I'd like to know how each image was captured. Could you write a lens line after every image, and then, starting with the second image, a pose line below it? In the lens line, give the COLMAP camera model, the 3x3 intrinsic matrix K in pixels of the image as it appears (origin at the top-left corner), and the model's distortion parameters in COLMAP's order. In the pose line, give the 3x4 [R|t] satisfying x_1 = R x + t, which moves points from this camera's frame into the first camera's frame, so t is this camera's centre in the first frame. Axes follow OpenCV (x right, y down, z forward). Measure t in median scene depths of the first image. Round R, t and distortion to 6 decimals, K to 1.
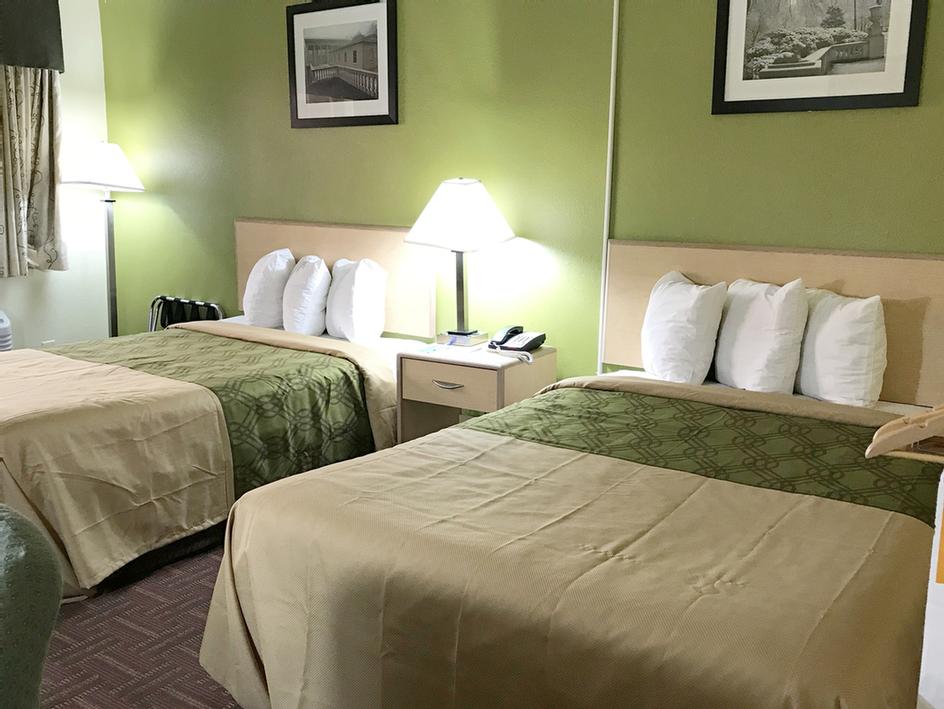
lens RADIAL K [[910.6, 0, 471.9], [0, 910.6, 357.2], [0, 0, 1]] dist [0.005501, 0.000000]
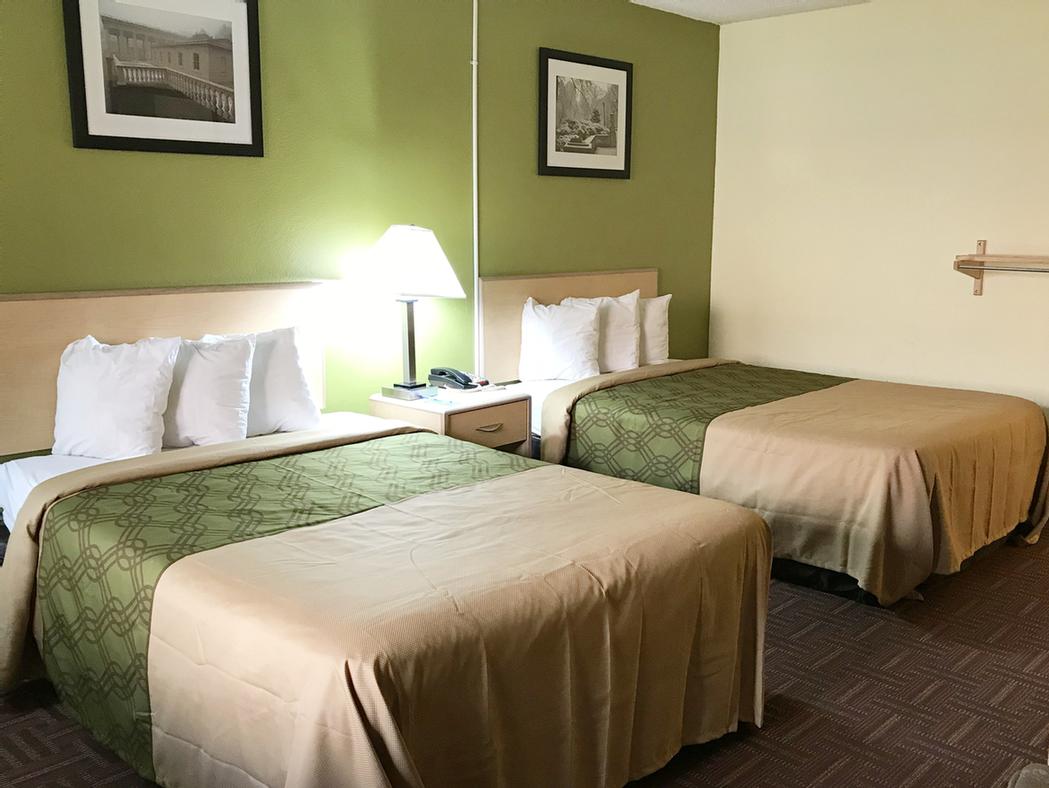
lens RADIAL K [[1011.9, 0, 524.0], [0, 1011.9, 391.7], [0, 0, 1]] dist [0.005501, 0.000000]
pose [[0.141169, -0.169594, 0.975351, -1.062942], [0.188294, 0.971832, 0.141729, -0.154393], [-0.971914, 0.163645, 0.169126, 0.733959]]
